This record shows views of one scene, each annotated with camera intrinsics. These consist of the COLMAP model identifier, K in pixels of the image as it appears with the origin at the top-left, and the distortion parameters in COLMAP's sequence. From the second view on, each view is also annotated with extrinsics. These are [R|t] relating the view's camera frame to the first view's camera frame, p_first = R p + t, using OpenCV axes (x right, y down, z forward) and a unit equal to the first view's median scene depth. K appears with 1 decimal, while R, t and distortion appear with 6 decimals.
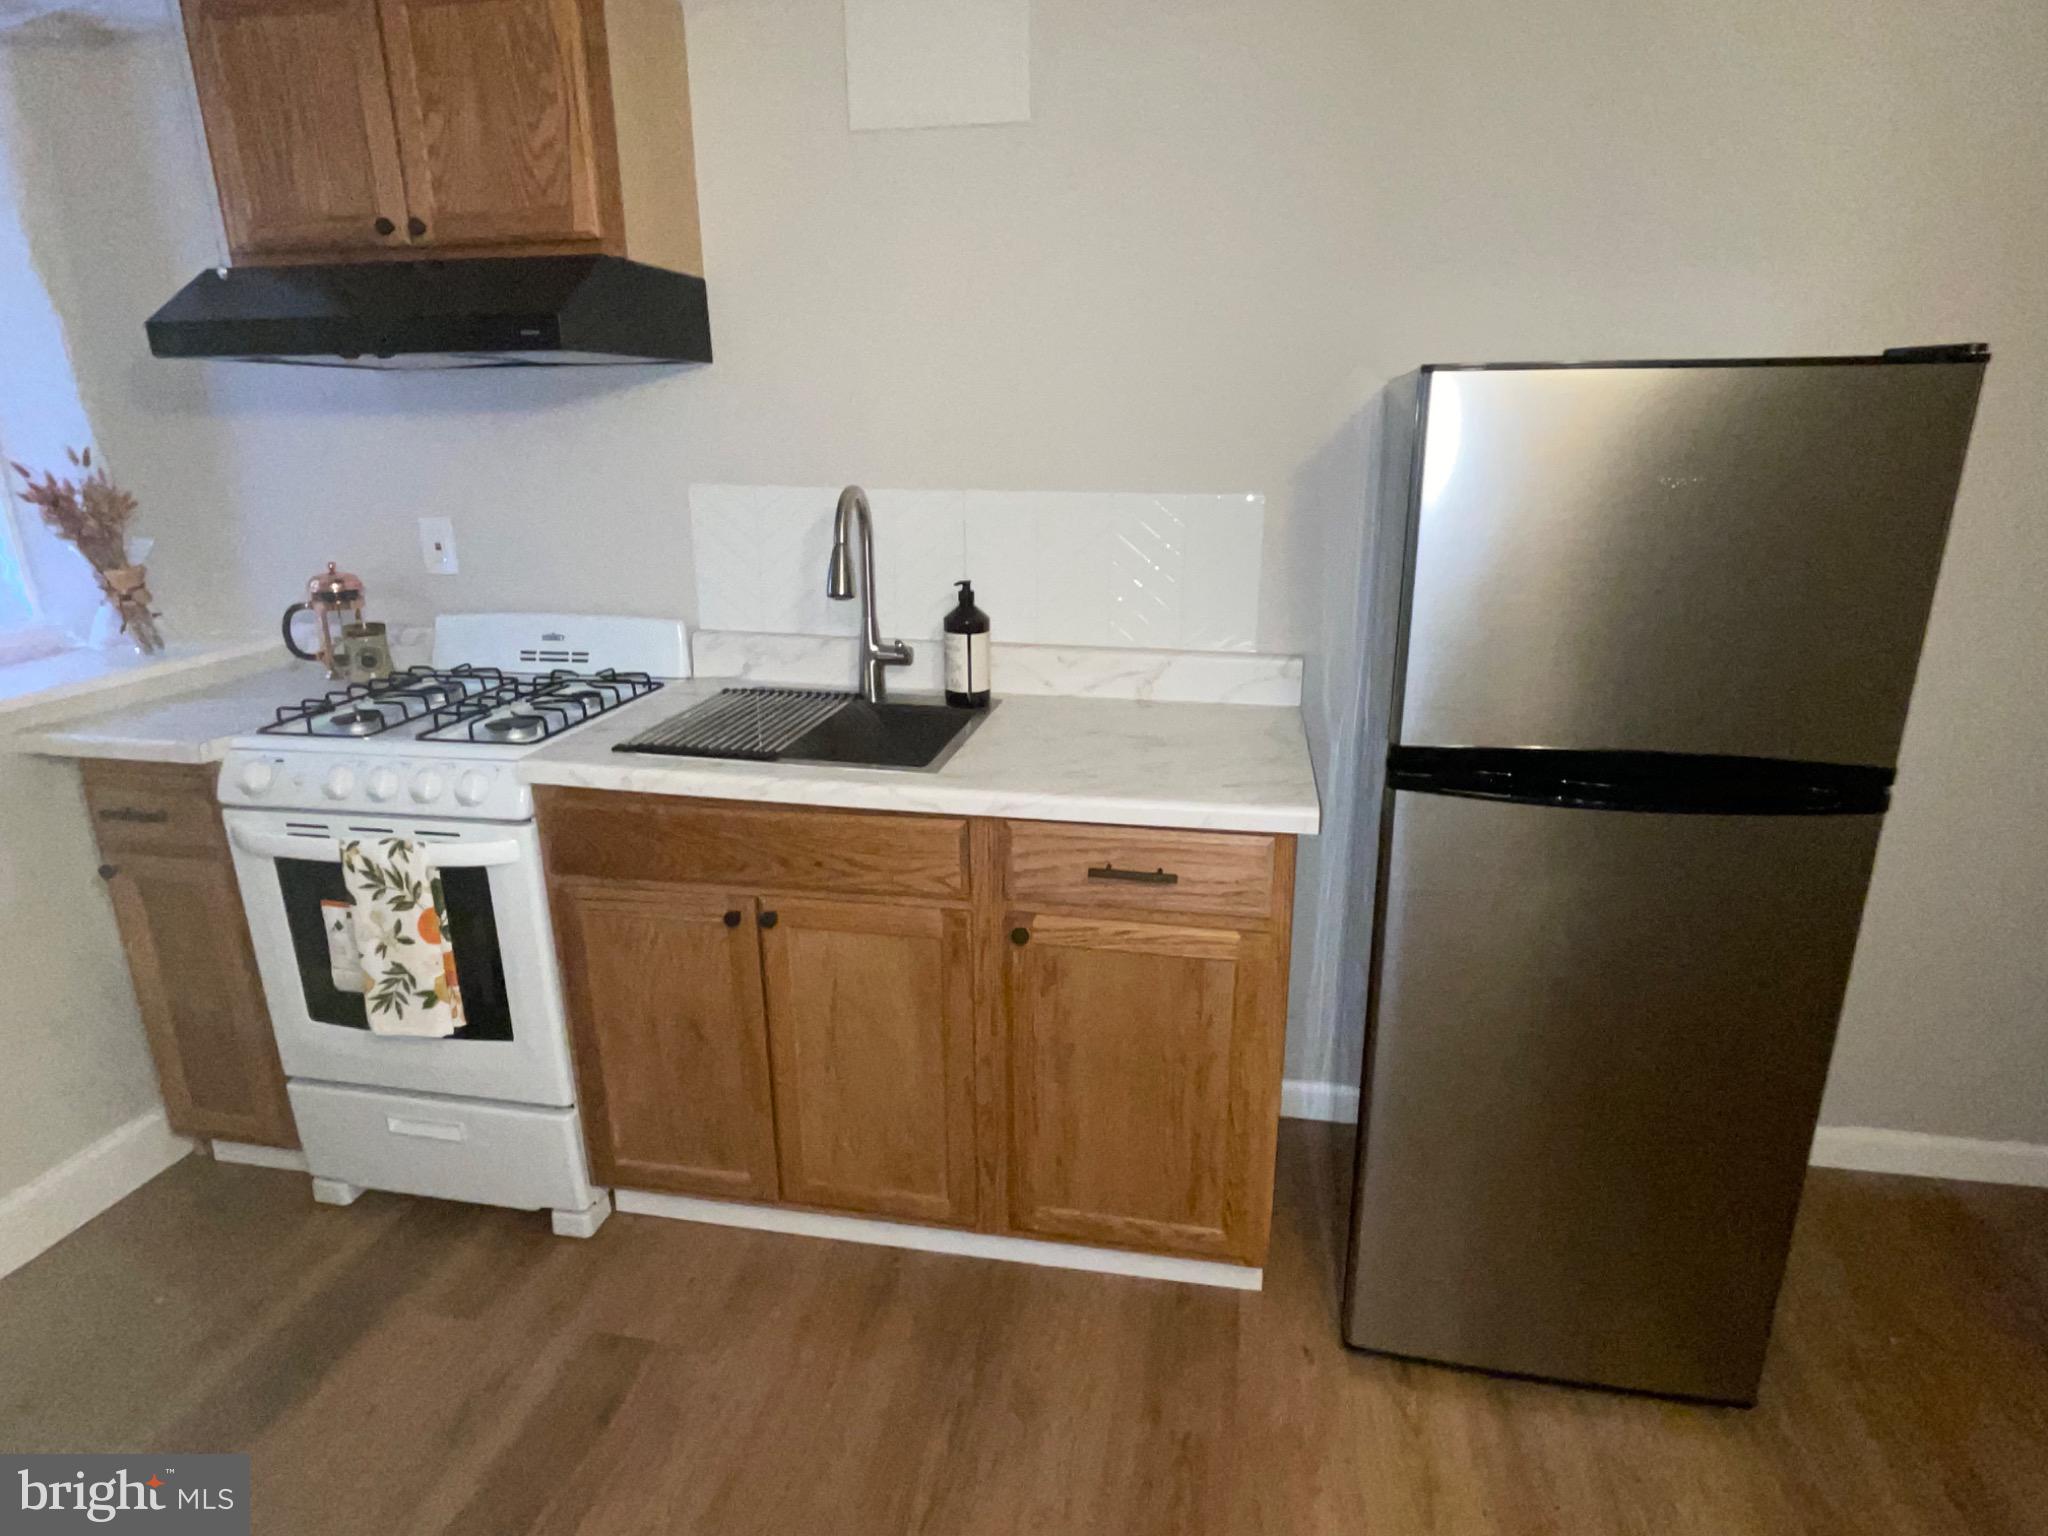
lens RADIAL K [[1143.0, 0, 1024.0], [0, 1143.0, 768.0], [0, 0, 1]] dist [0.003539, 0.000163]
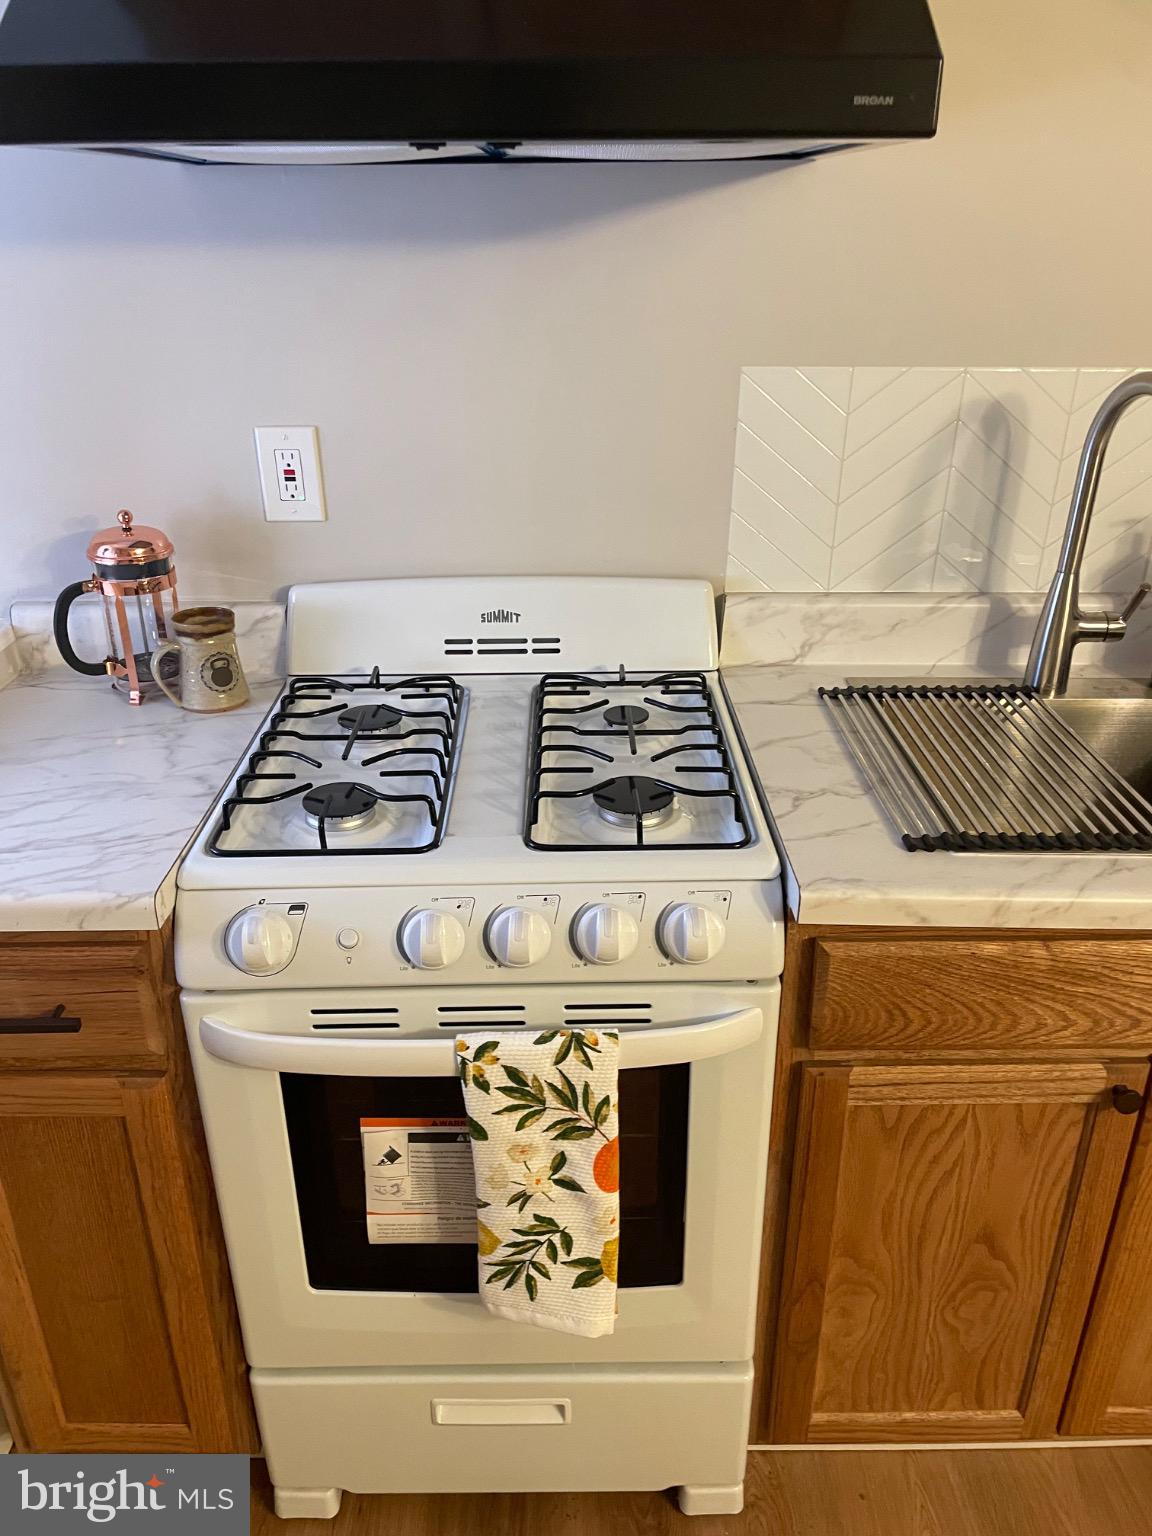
lens RADIAL K [[1195.3, 0, 576.0], [0, 1195.3, 768.0], [0, 0, 1]] dist [0.017767, 0.001539]
pose [[0.978985, -0.081739, 0.186835, -0.612024], [0.055336, 0.988260, 0.142406, -0.149969], [-0.196282, -0.129074, 0.972015, 0.397601]]
